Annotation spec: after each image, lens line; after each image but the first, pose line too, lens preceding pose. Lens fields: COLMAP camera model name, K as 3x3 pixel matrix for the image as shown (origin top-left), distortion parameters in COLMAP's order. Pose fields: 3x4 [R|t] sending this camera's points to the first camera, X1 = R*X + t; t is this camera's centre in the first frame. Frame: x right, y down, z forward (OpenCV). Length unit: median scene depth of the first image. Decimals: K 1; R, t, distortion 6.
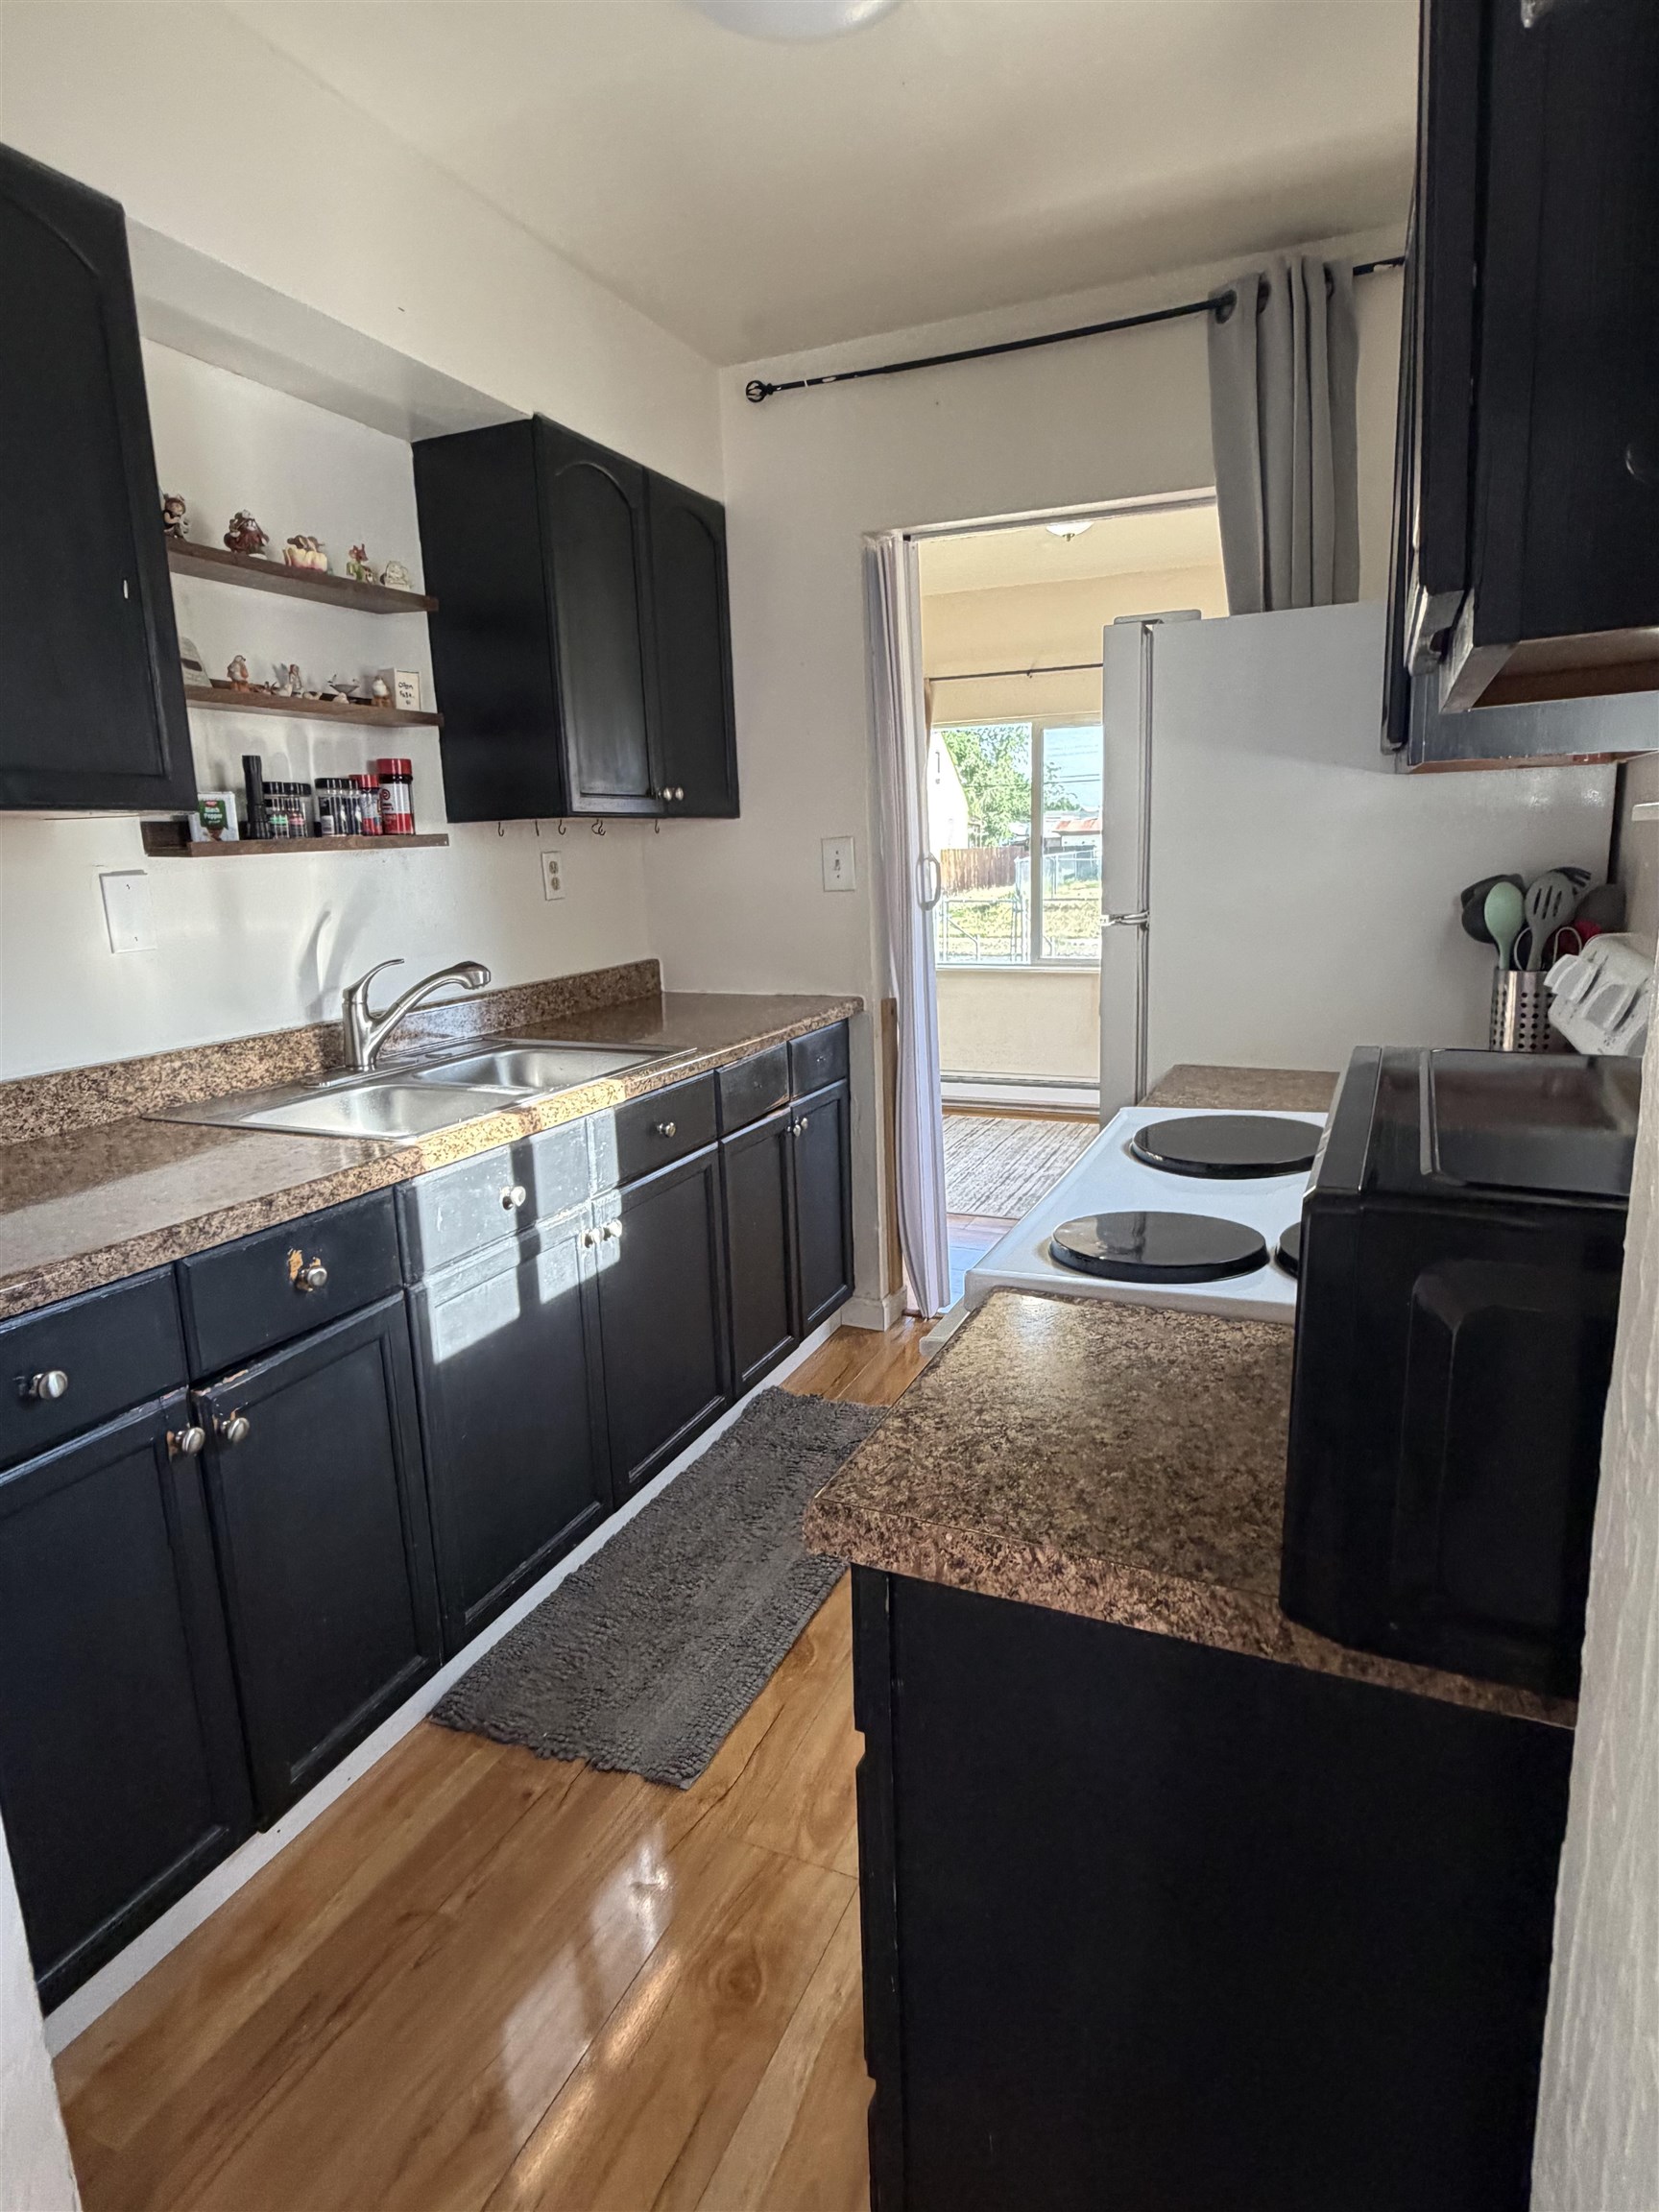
lens RADIAL K [[1221.8, 0, 831.8], [0, 1221.8, 1101.8], [0, 0, 1]] dist [-0.006357, 0.004107]
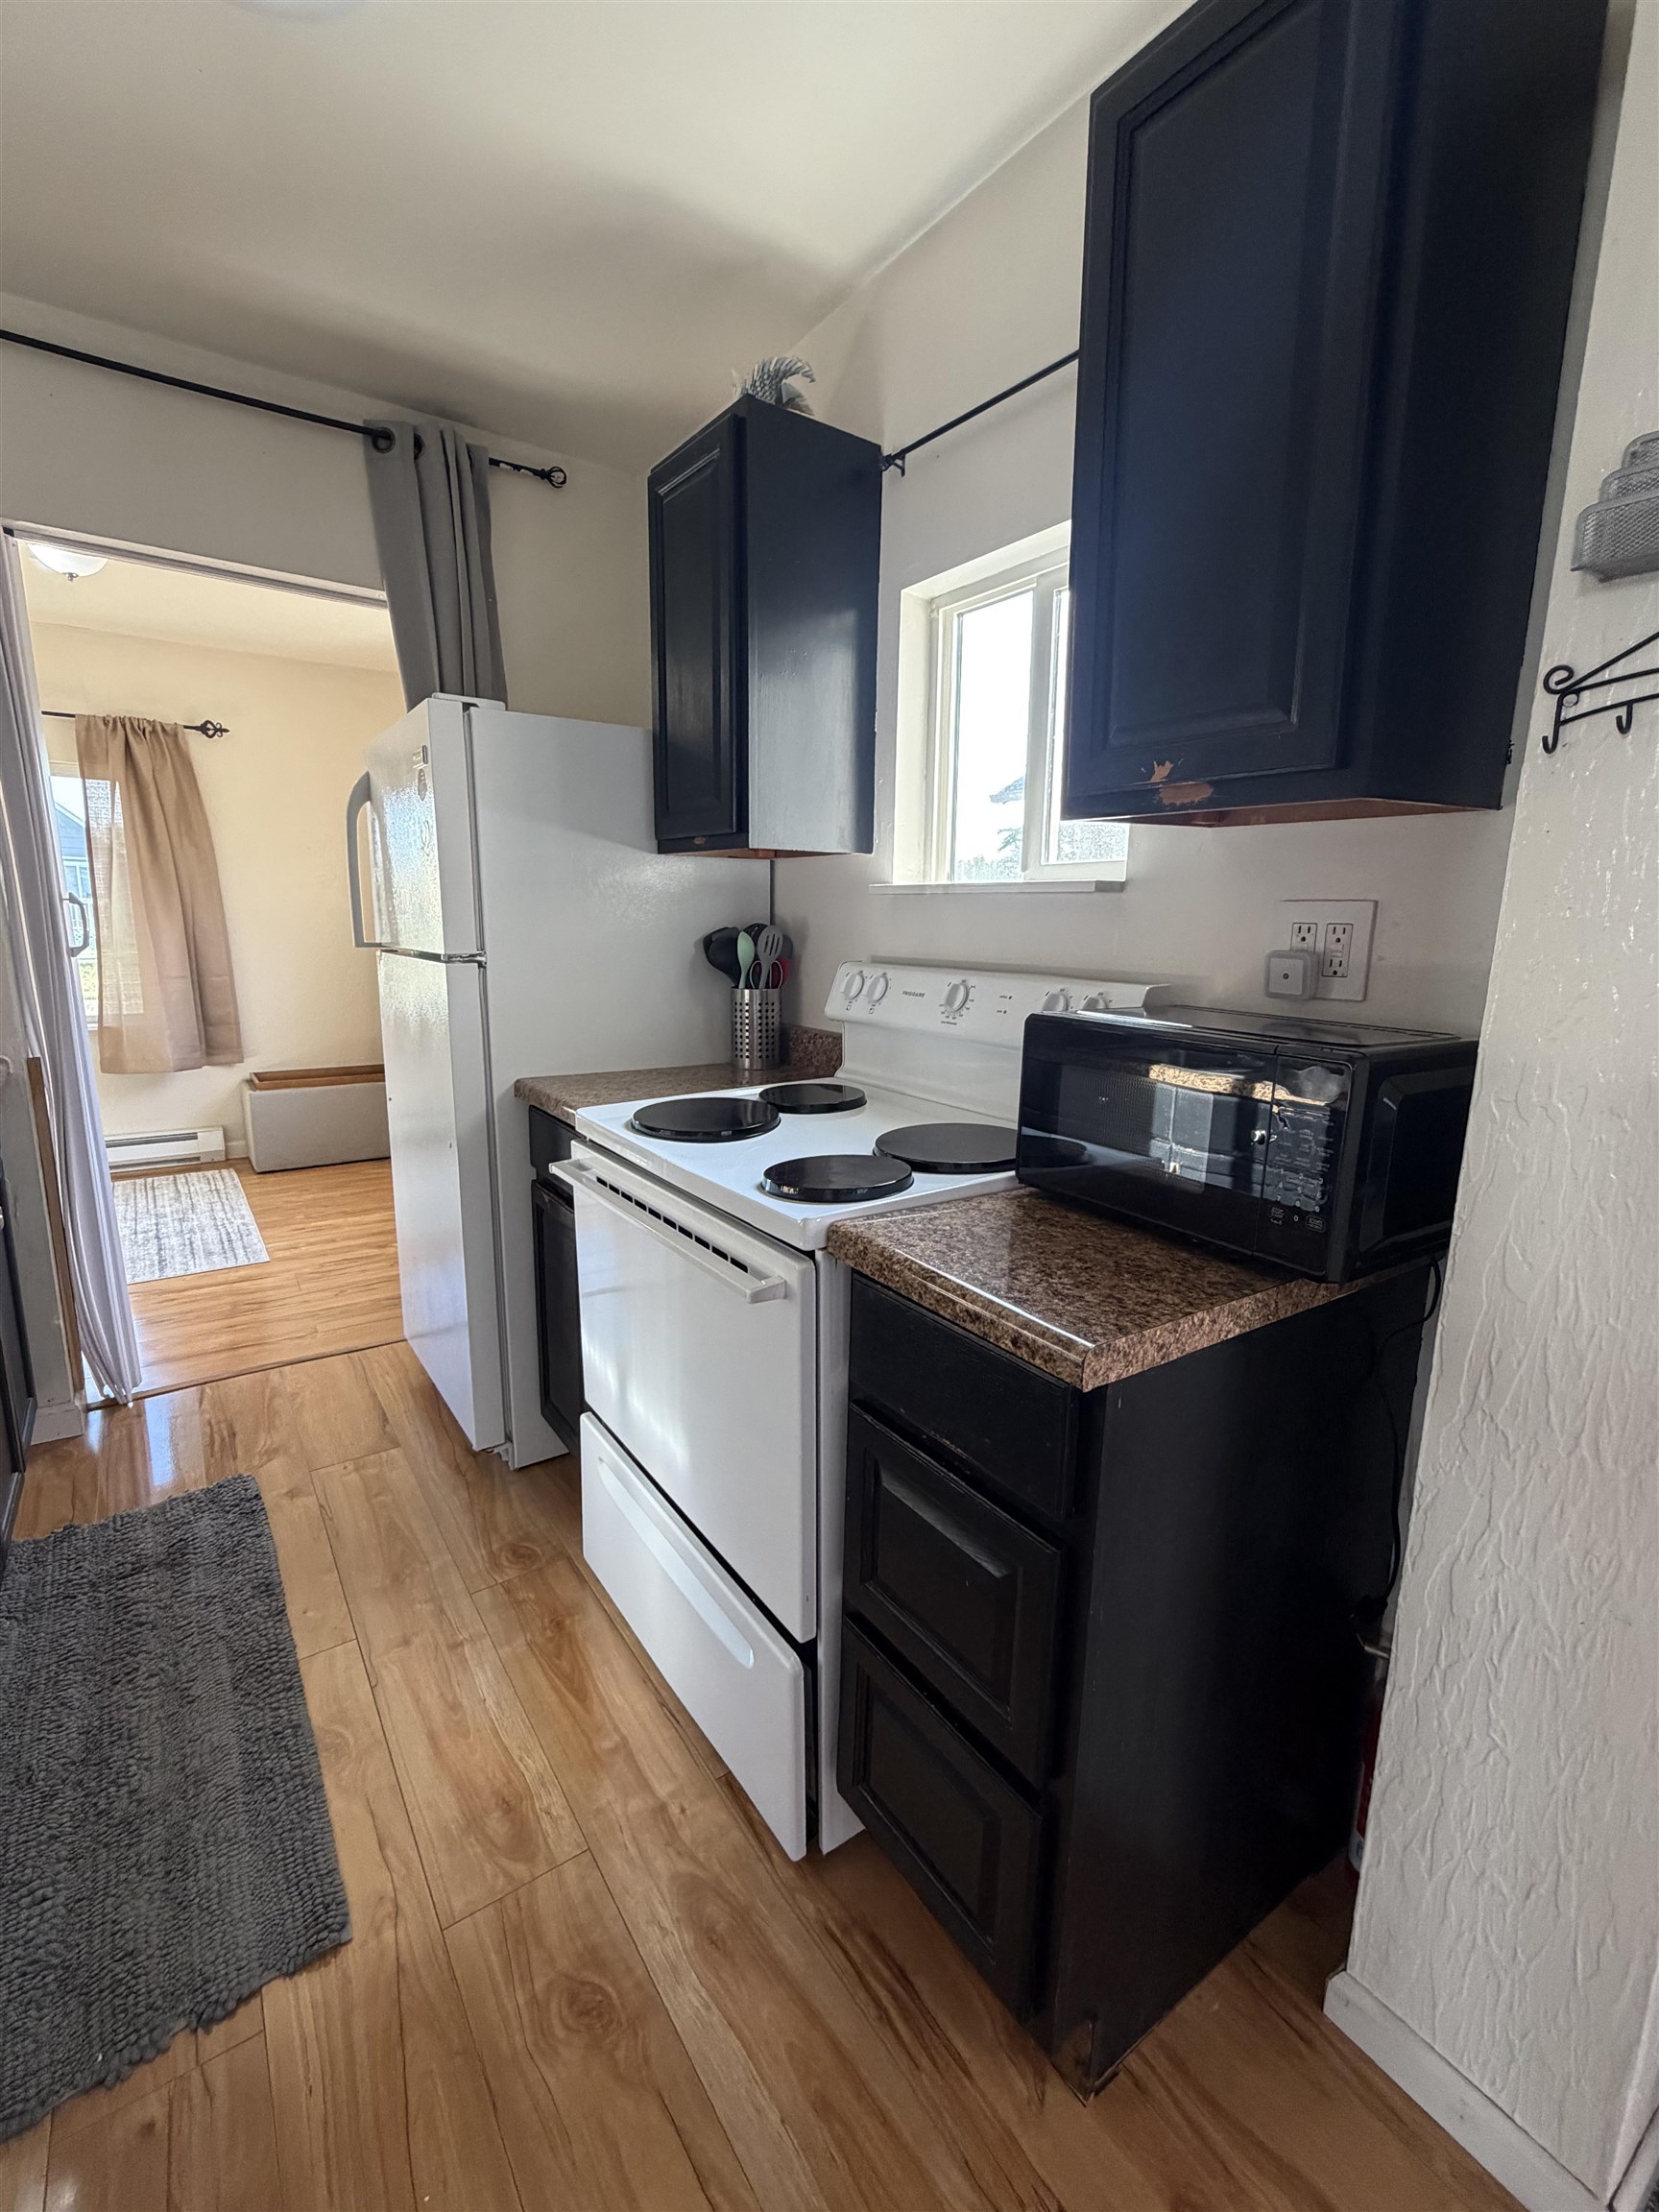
lens RADIAL K [[978.1, 0, 830.7], [0, 978.1, 1102.2], [0, 0, 1]] dist [0.001986, 0.000374]
pose [[0.528138, -0.125969, 0.839763, -0.448660], [0.145914, 0.987689, 0.056391, -0.021321], [-0.836528, 0.092751, 0.540017, 0.269456]]
